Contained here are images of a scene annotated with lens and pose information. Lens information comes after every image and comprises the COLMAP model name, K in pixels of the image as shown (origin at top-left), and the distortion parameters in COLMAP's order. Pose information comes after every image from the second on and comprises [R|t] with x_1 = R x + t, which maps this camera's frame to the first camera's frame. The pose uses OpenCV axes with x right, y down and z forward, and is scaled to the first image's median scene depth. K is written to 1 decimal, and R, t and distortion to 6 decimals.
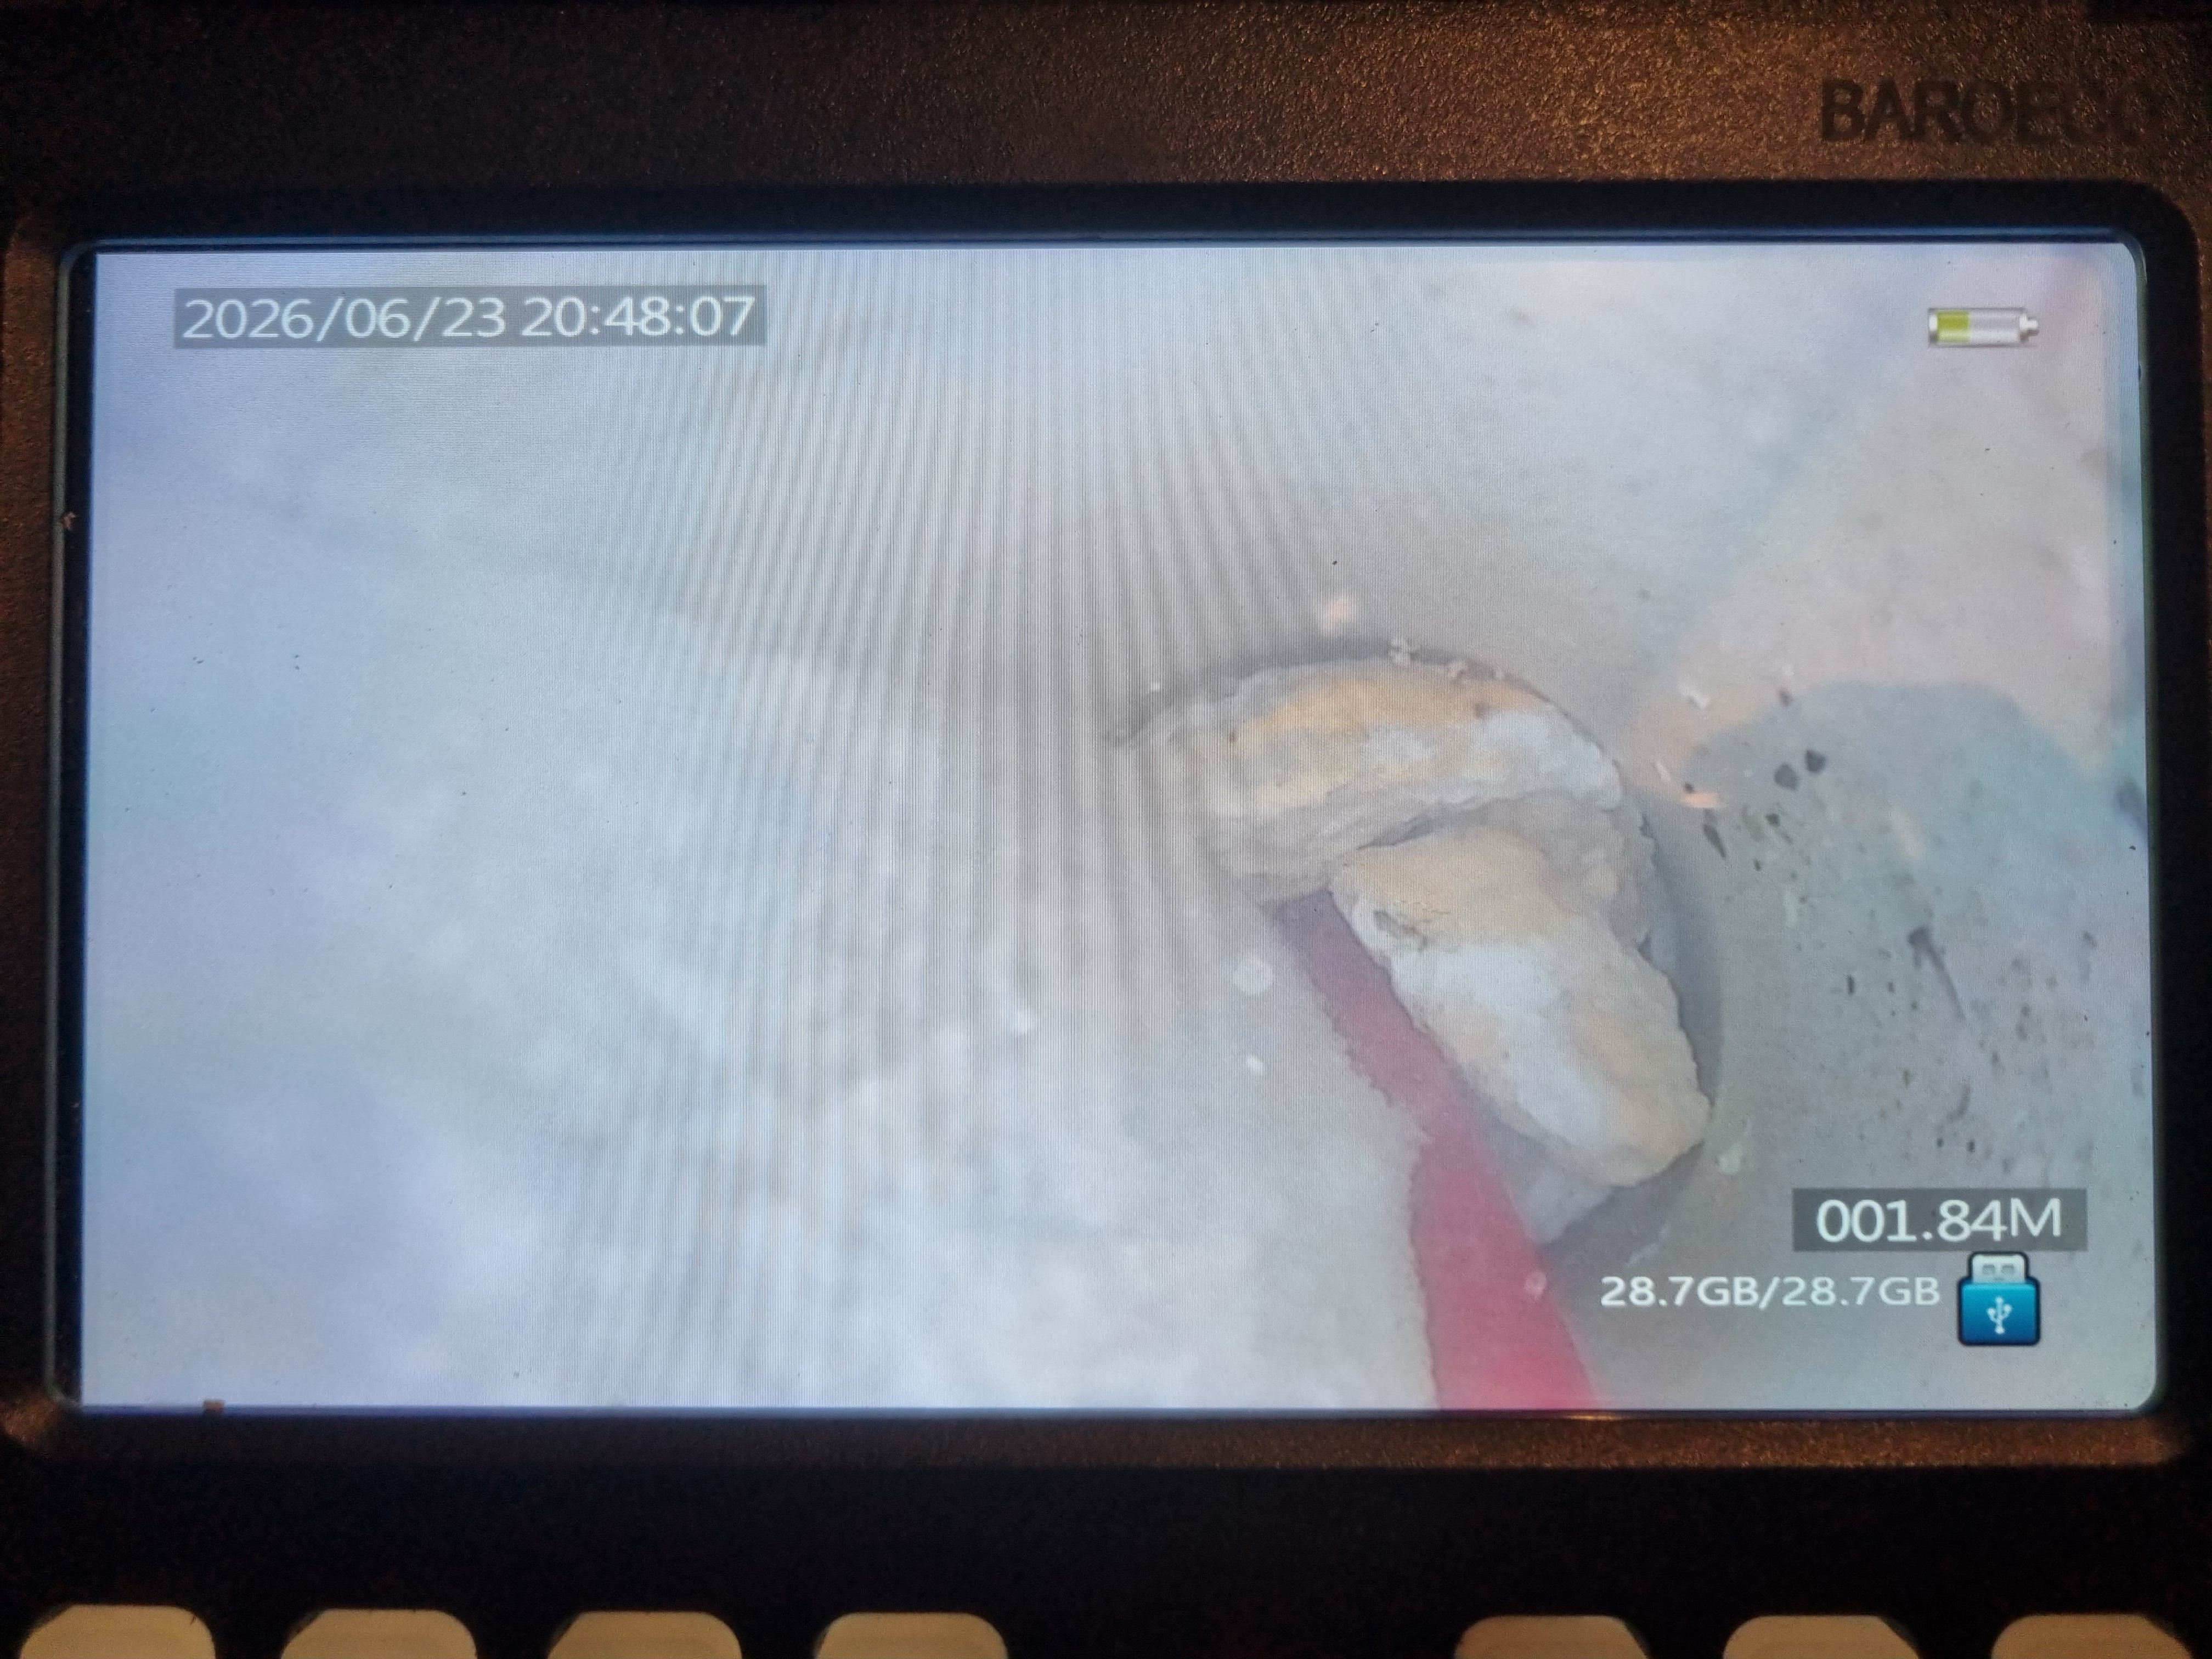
lens RADIAL K [[1782.3, 0, 1106.0], [0, 1782.3, 829.5], [0, 0, 1]] dist [0.001135, -0.005978]
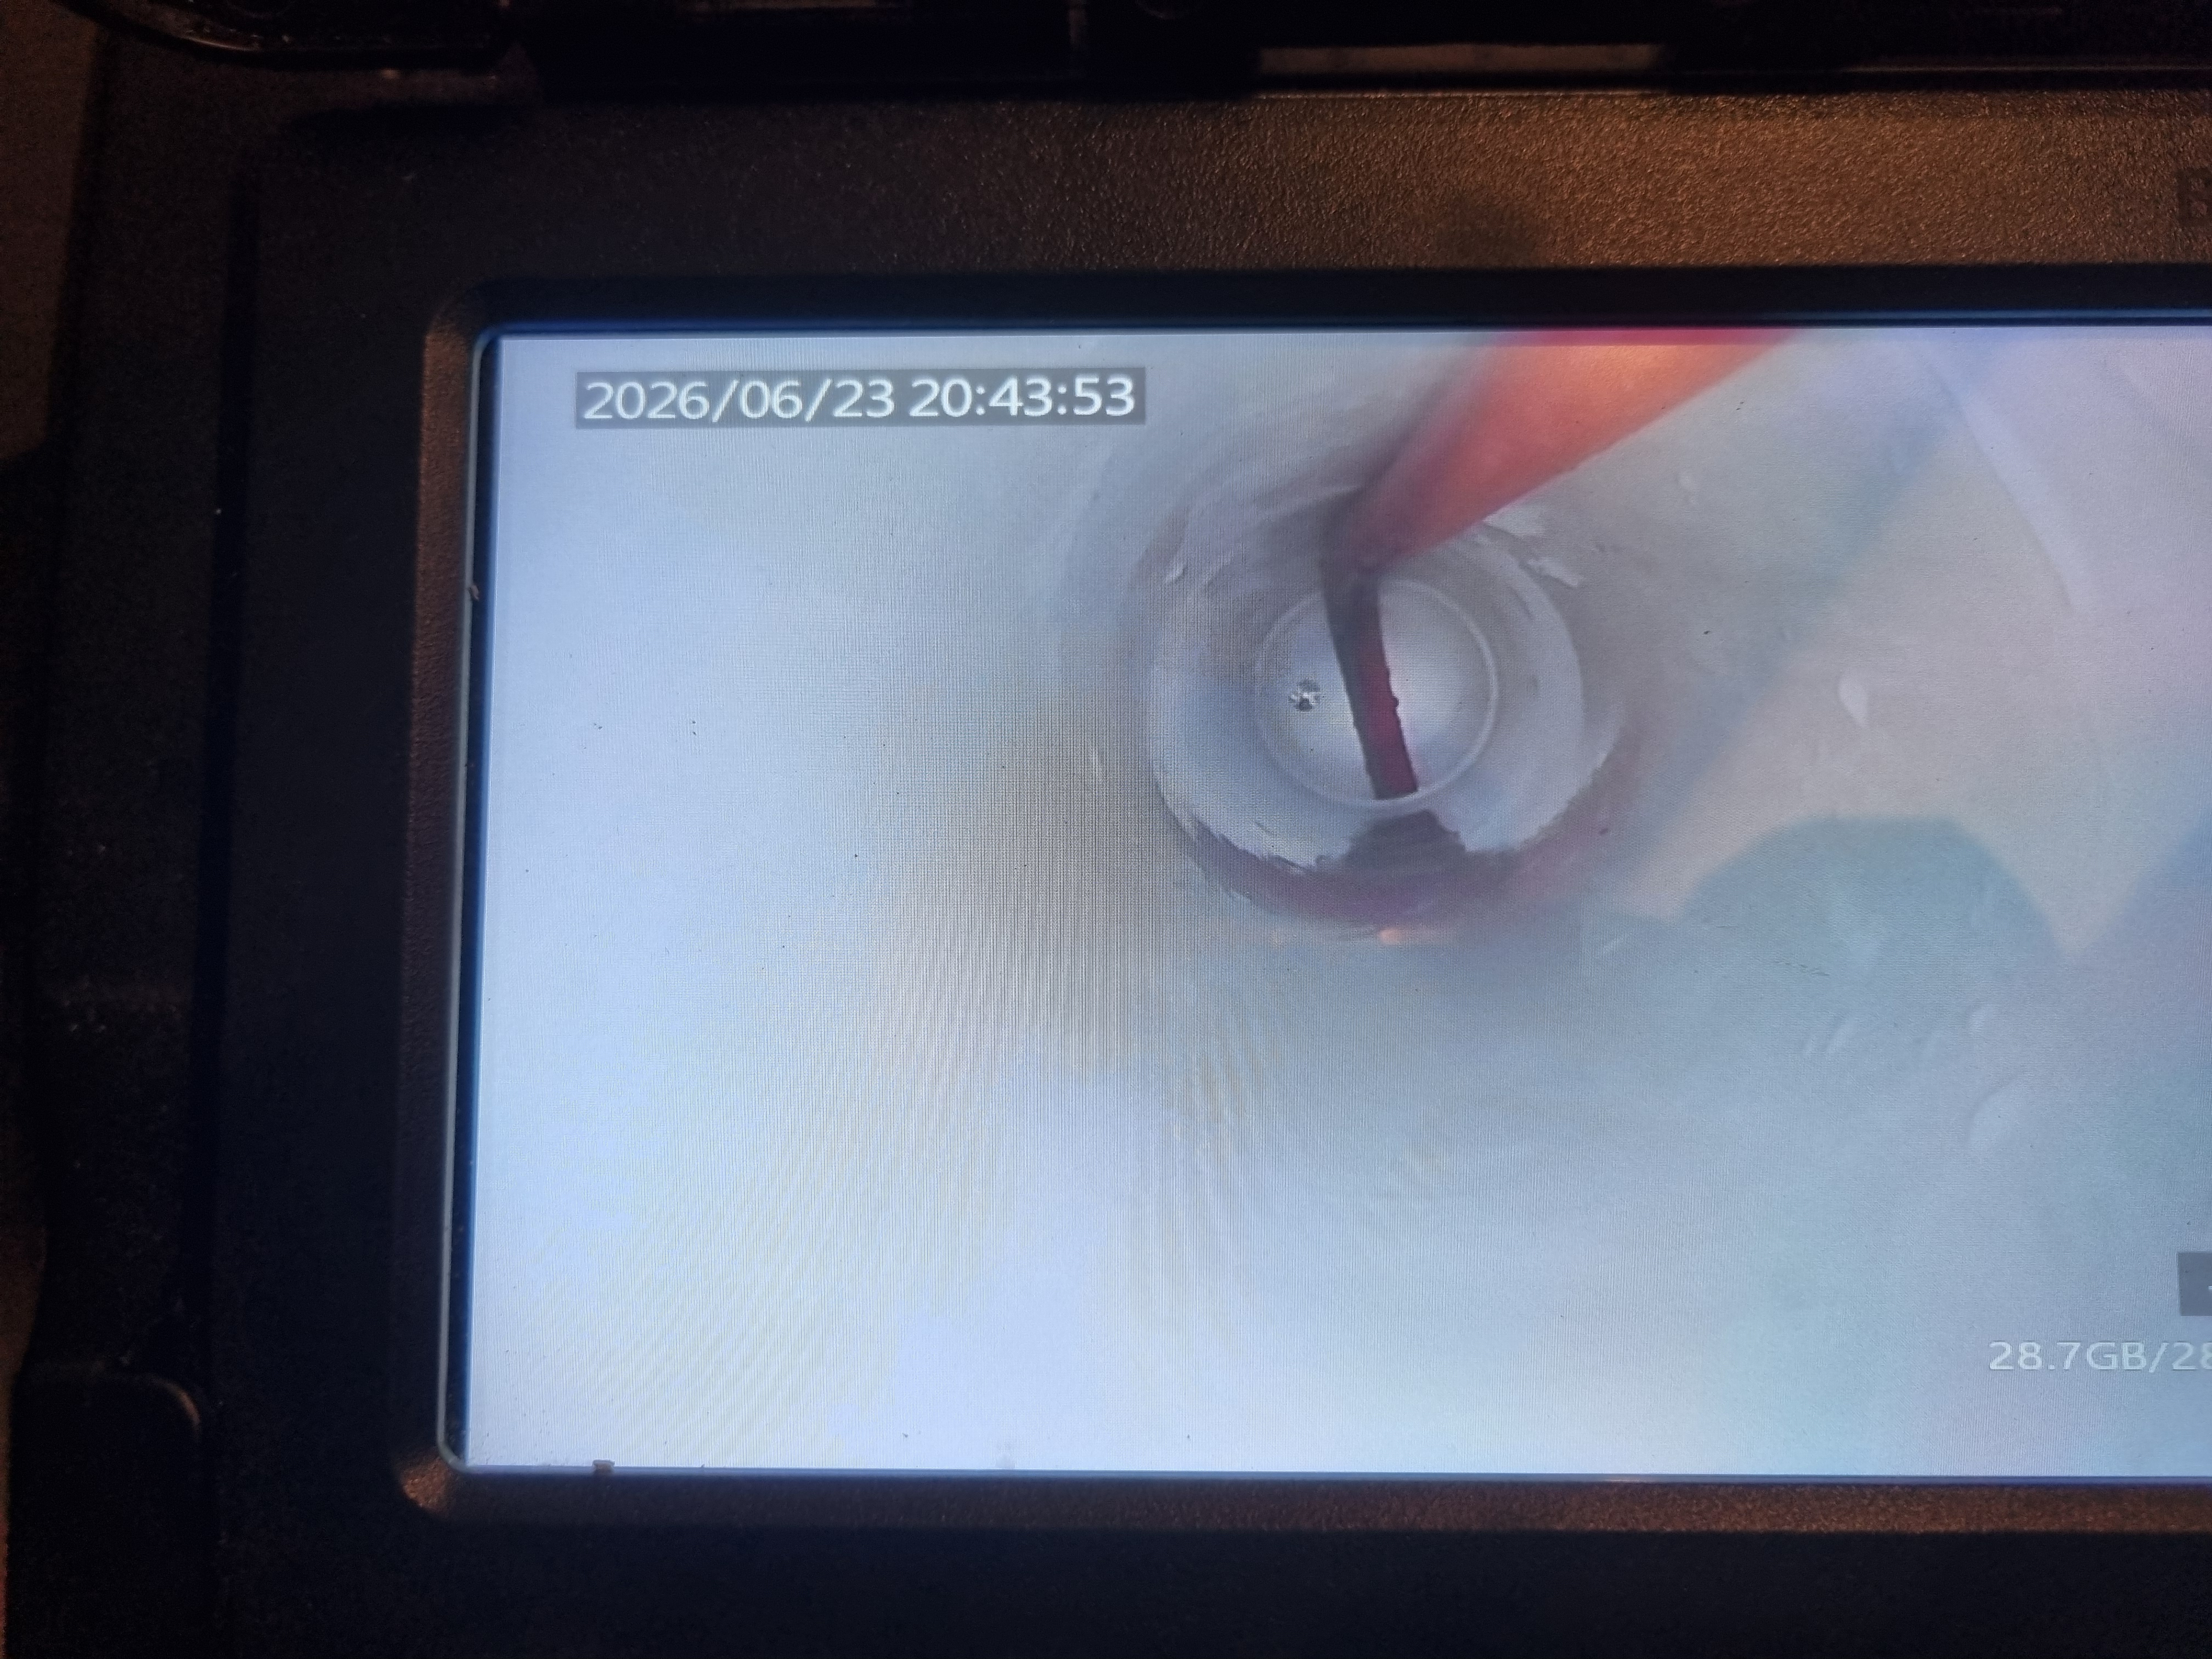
lens RADIAL K [[1744.2, 0, 1106.0], [0, 1744.2, 829.5], [0, 0, 1]] dist [-0.000190, -0.007047]
pose [[0.999947, 0.000463, -0.010283, -0.204071], [-0.000856, 0.999267, -0.038268, 0.000635], [0.010258, 0.038274, 0.999215, 0.002268]]
